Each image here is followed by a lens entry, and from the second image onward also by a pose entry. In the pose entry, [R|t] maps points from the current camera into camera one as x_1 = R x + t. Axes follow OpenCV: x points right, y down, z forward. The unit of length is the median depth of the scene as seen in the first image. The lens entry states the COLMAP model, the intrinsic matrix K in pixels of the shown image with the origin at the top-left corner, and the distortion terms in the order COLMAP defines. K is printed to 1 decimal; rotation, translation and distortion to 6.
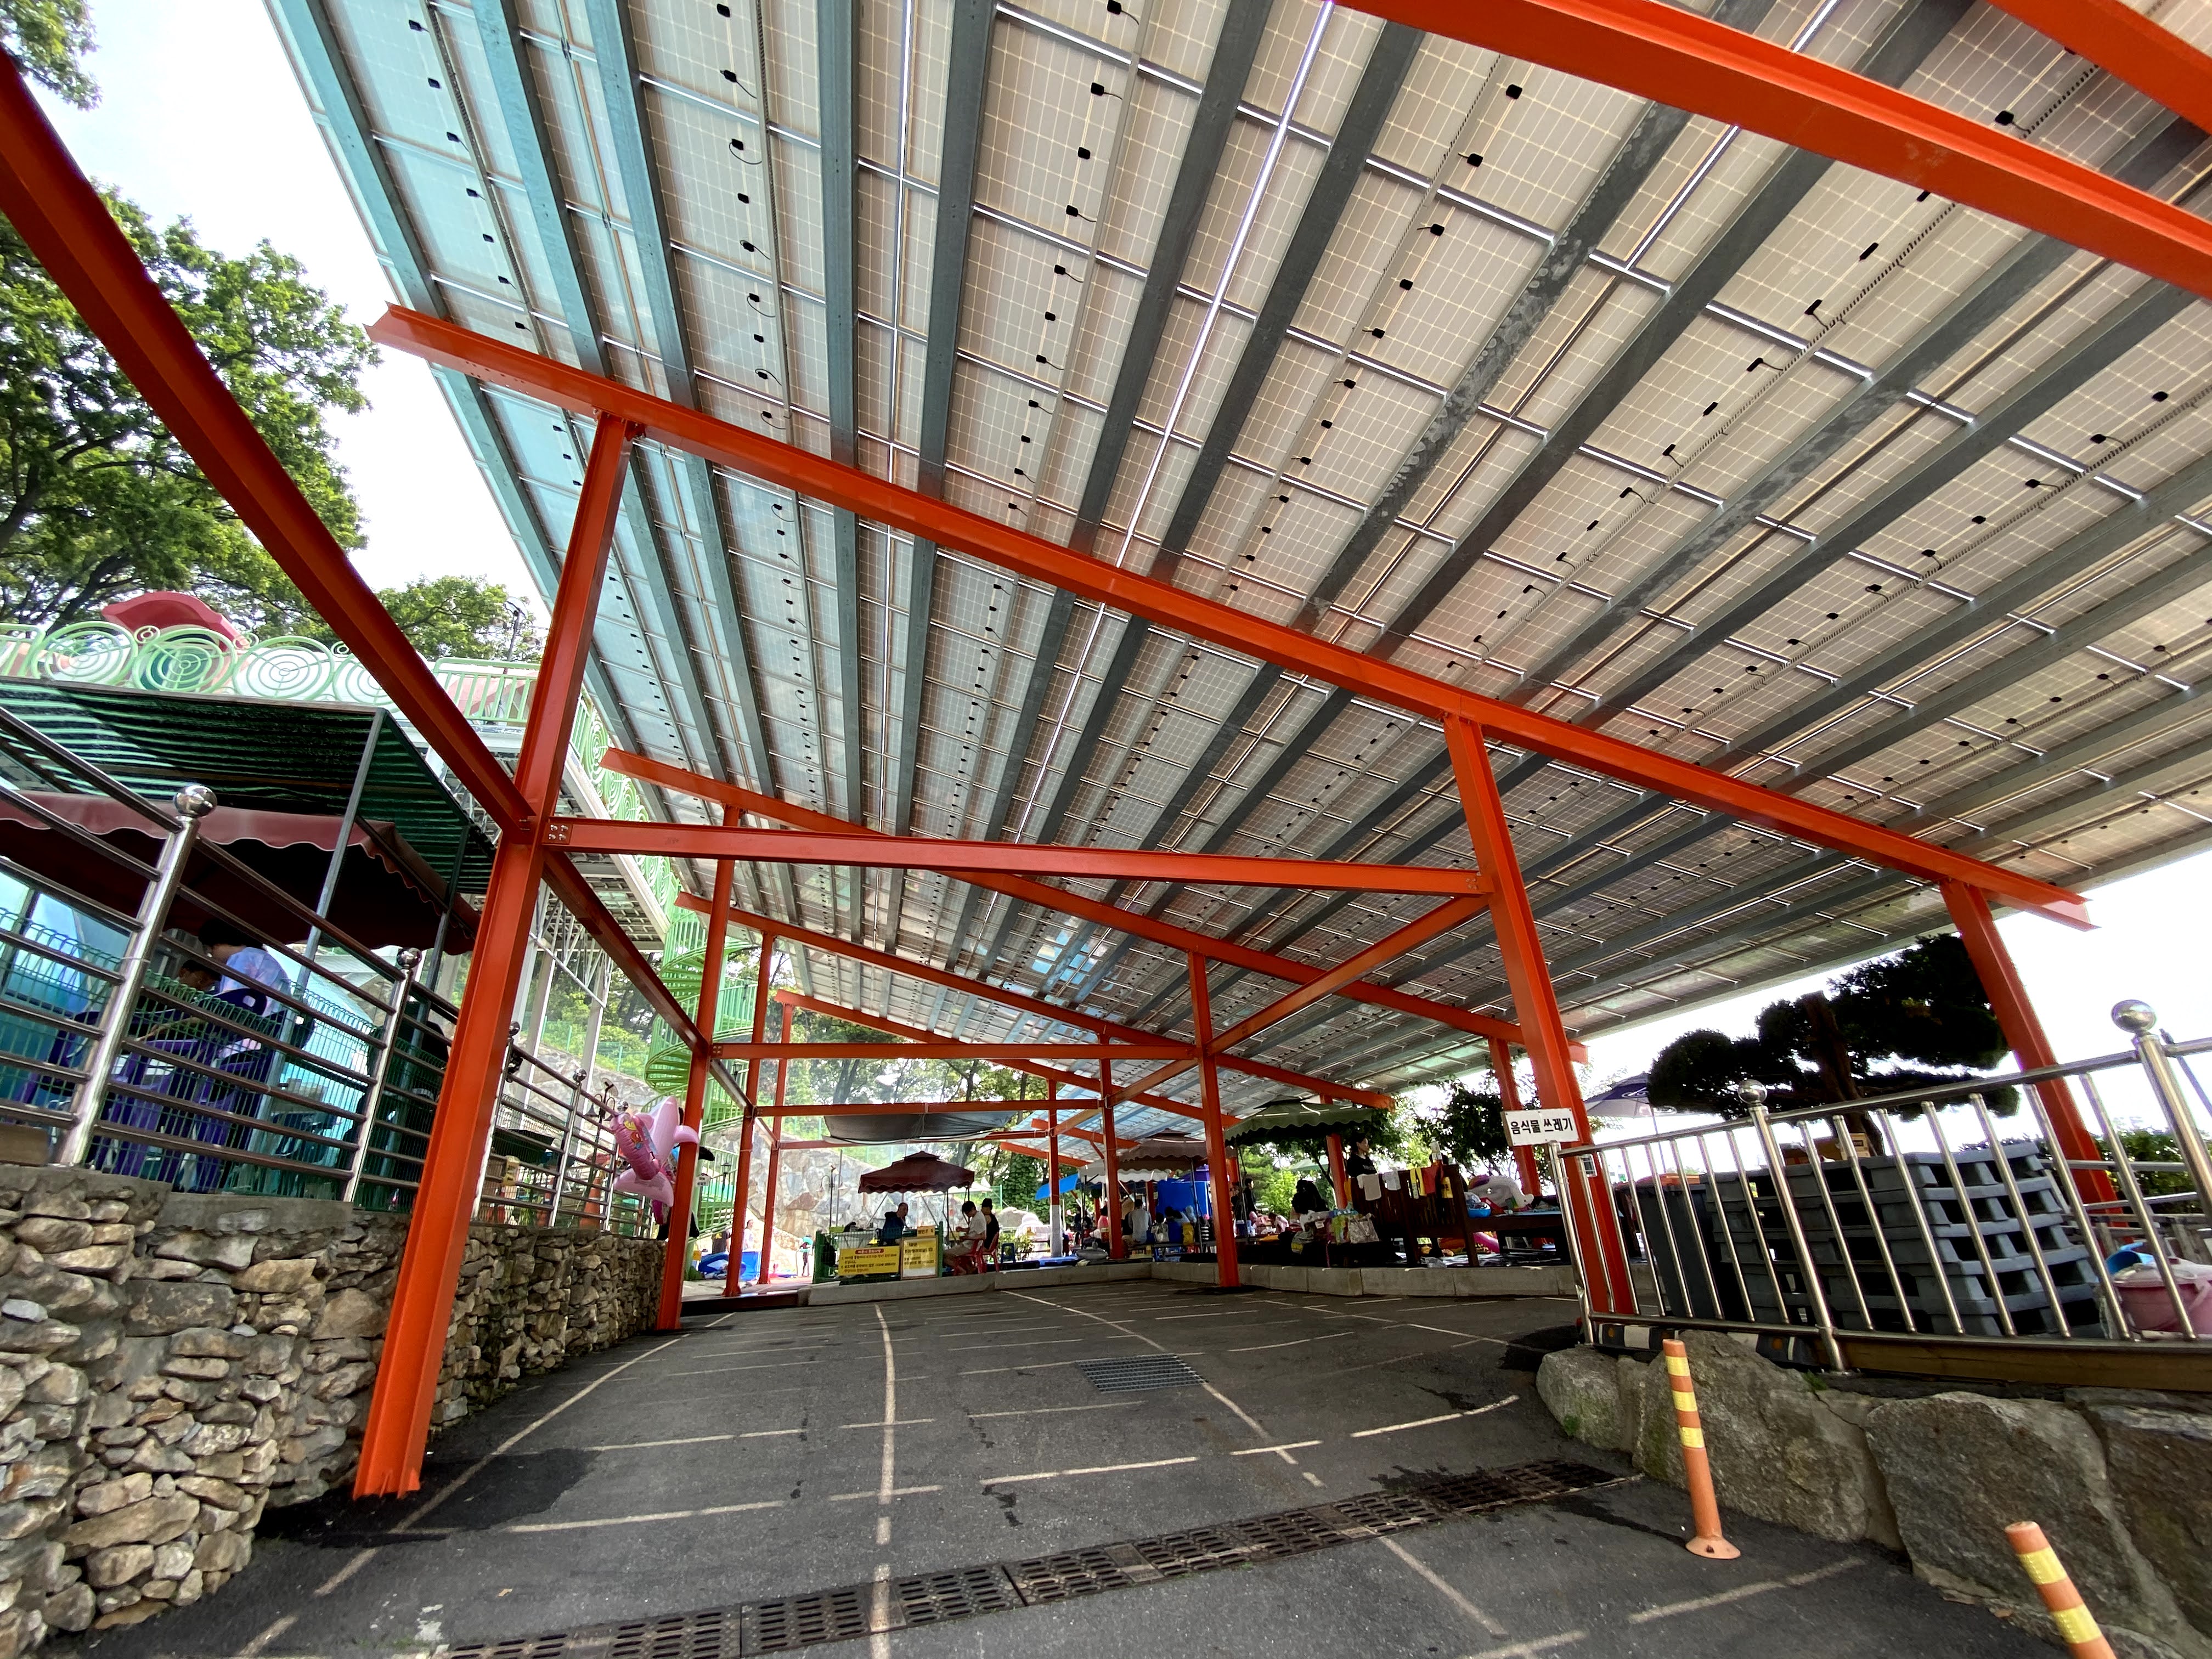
lens RADIAL K [[887.8, 0, 1106.0], [0, 887.8, 829.5], [0, 0, 1]] dist [0.002044, -0.013744]
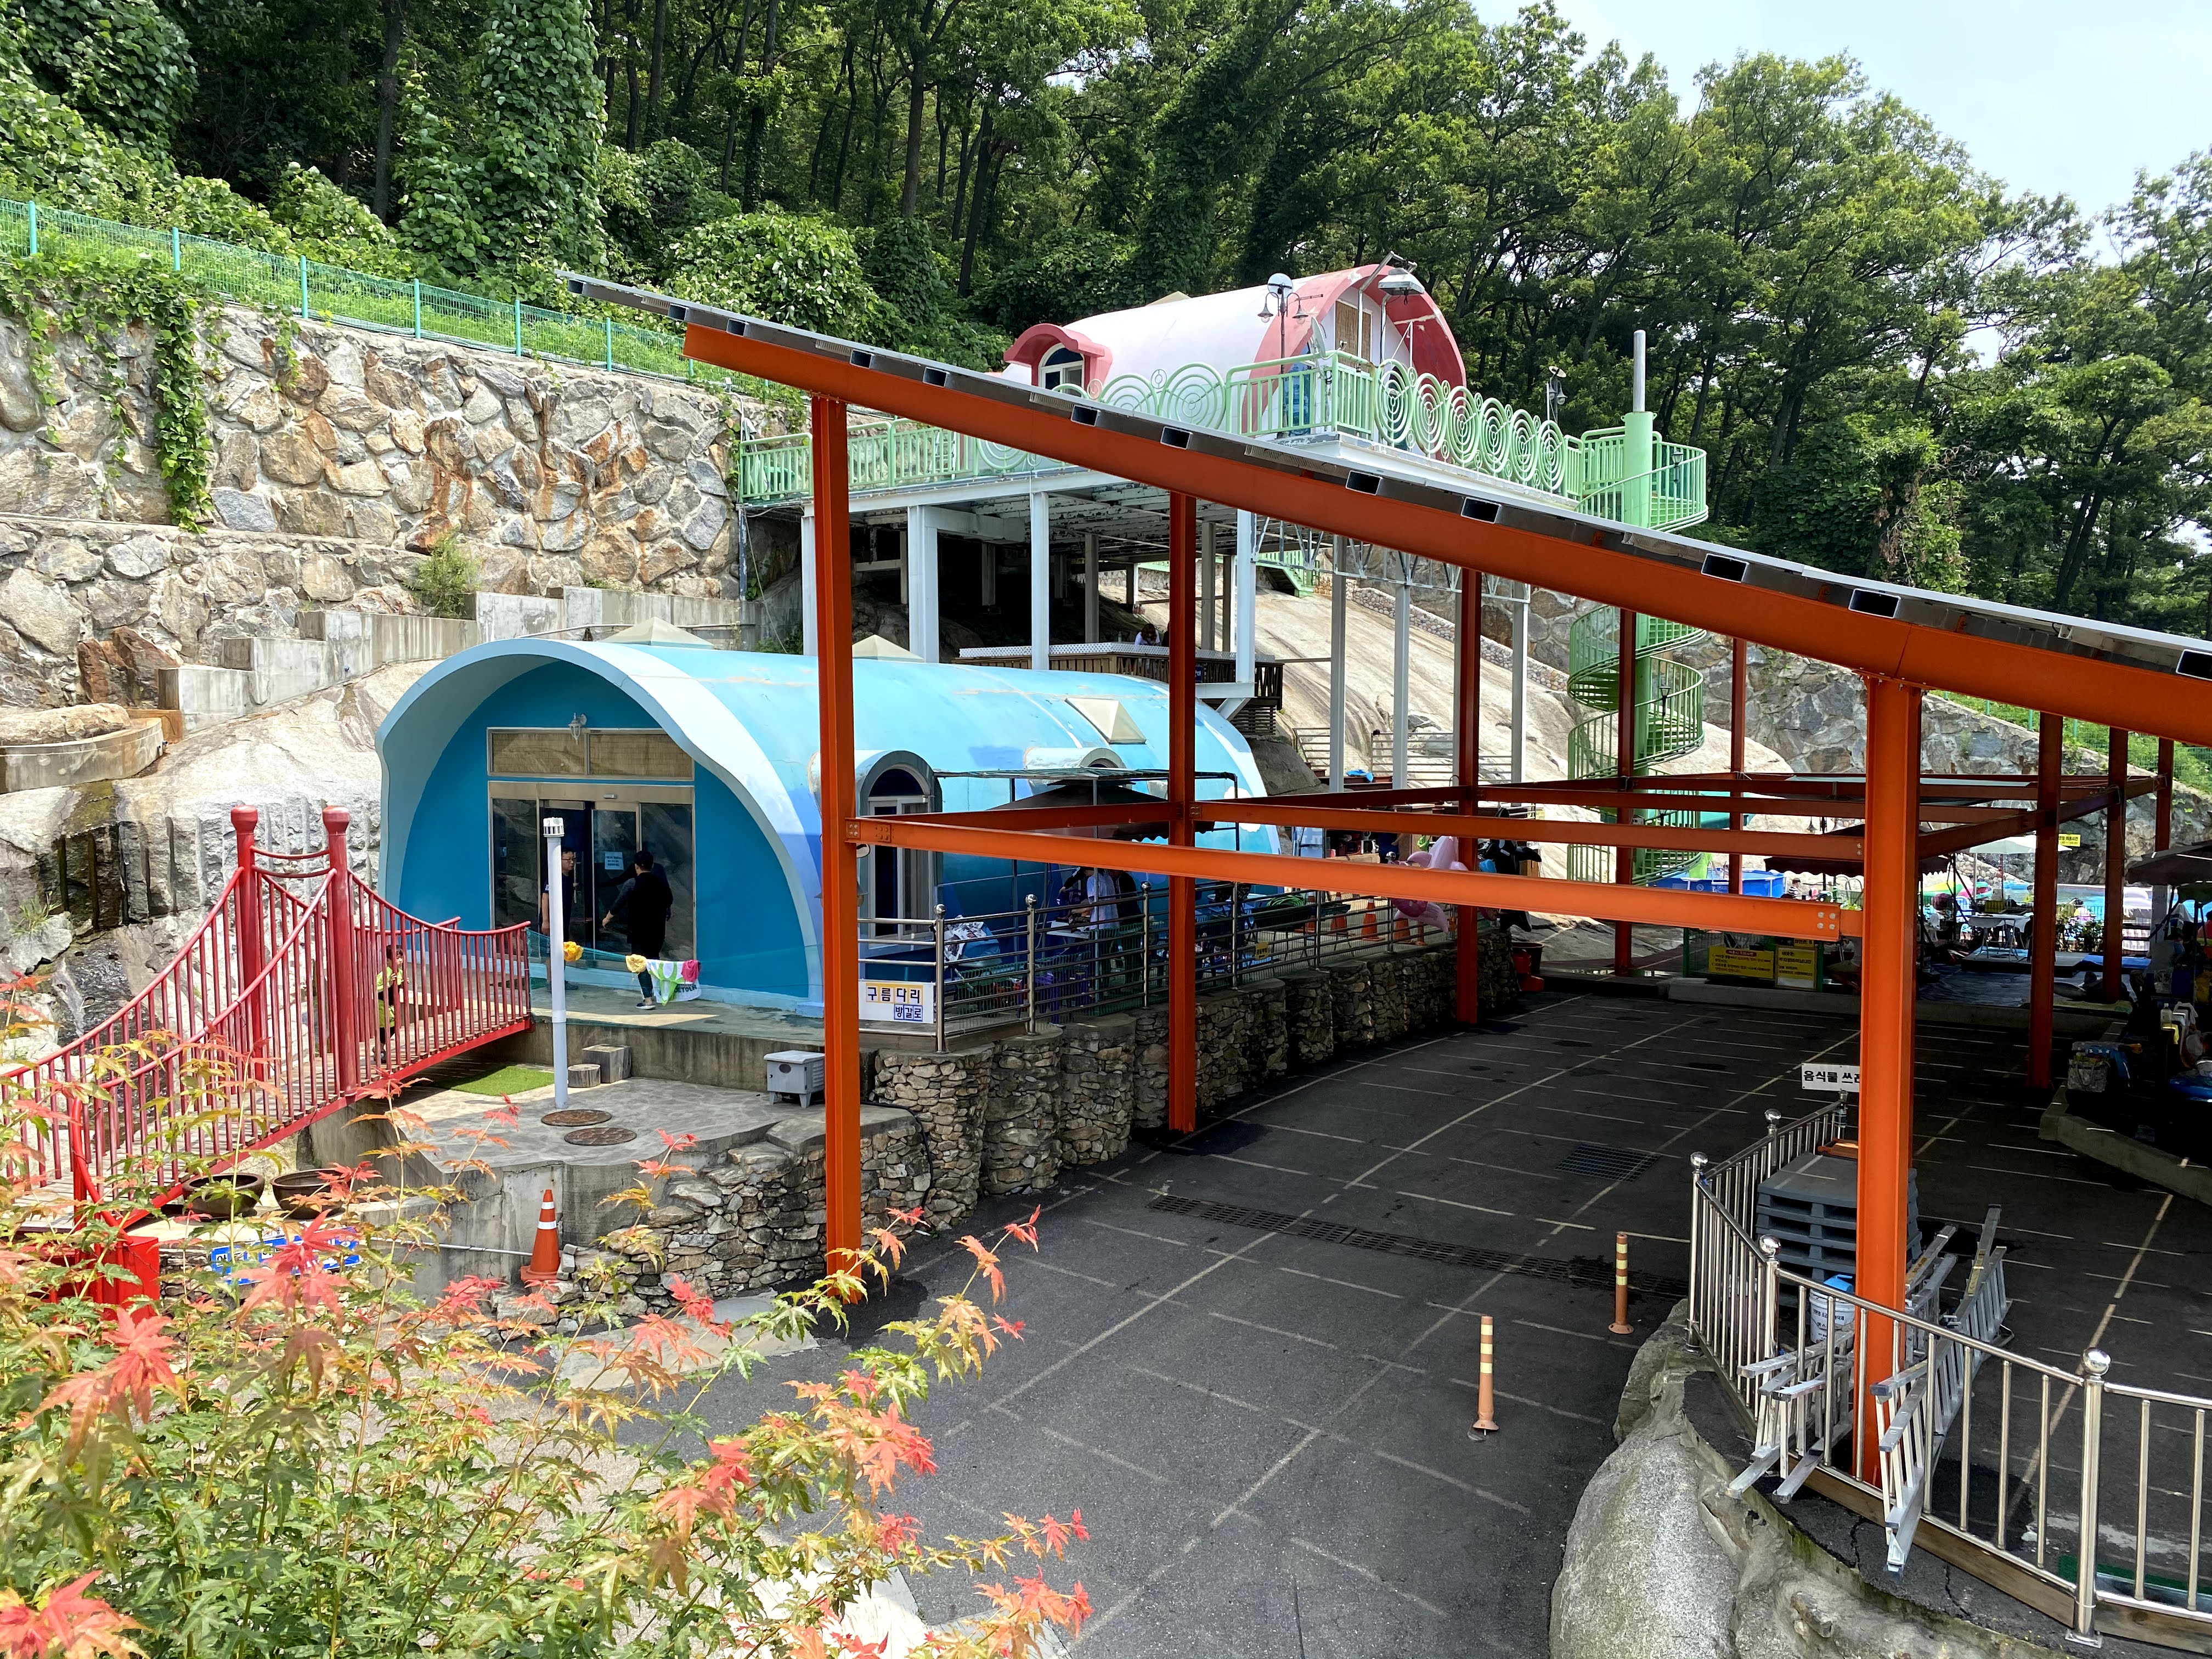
lens RADIAL K [[1705.2, 0, 1106.0], [0, 1705.2, 829.5], [0, 0, 1]] dist [-0.026828, 0.033652]
pose [[0.631707, 0.106383, -0.767873, 2.609389], [0.279896, 0.892420, 0.353900, -1.715476], [0.722914, -0.438486, 0.533972, -1.277264]]
